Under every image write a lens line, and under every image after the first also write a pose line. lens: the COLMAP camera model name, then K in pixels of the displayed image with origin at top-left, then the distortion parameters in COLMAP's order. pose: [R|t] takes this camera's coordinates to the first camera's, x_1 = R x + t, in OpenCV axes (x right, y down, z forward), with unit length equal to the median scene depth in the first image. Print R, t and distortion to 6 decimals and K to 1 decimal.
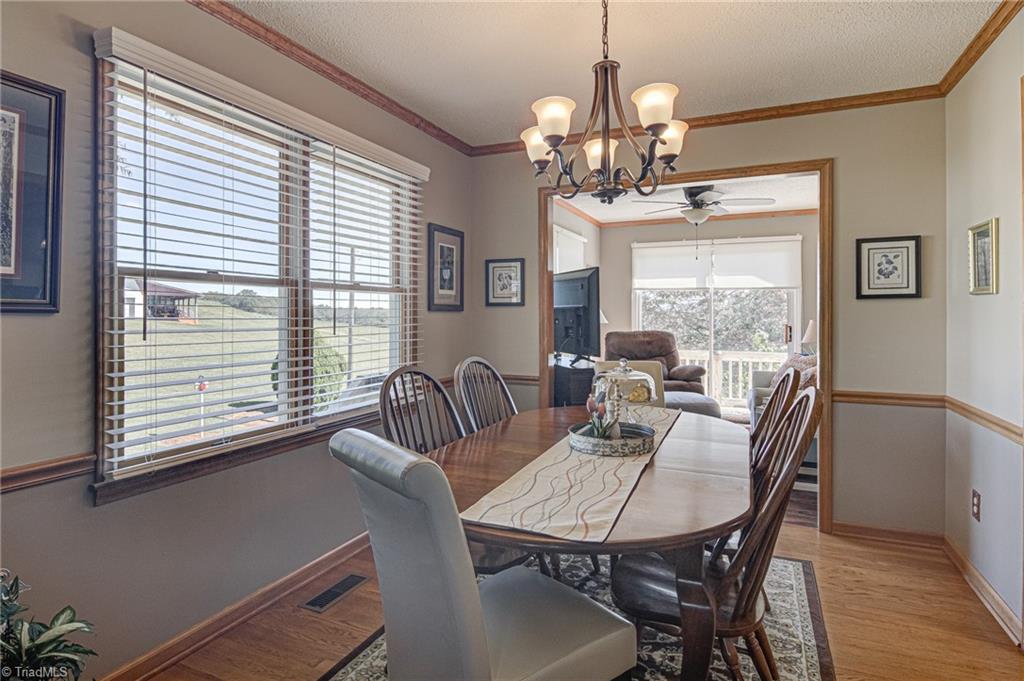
lens RADIAL K [[560.6, 0, 514.6], [0, 560.6, 315.7], [0, 0, 1]] dist [0.020613, -0.000757]
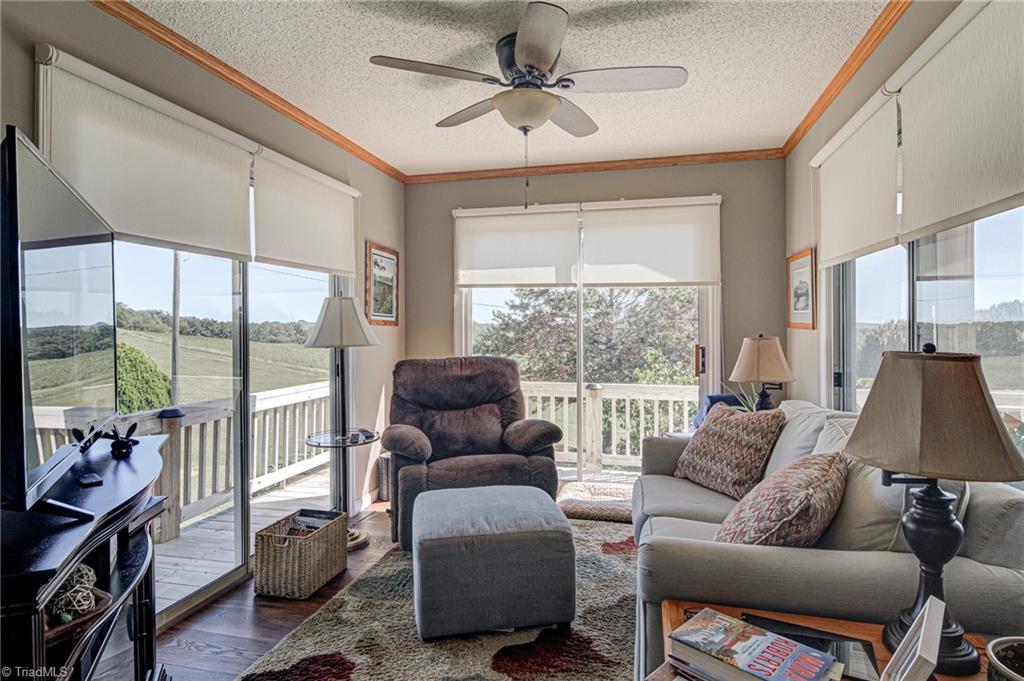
lens RADIAL K [[560.6, 0, 514.6], [0, 560.6, 315.7], [0, 0, 1]] dist [0.020613, -0.000757]
pose [[0.986046, 0.001534, 0.166464, 0.181099], [0.002614, 0.999692, -0.024698, -0.000881], [-0.166450, 0.024788, 0.985738, 0.419526]]
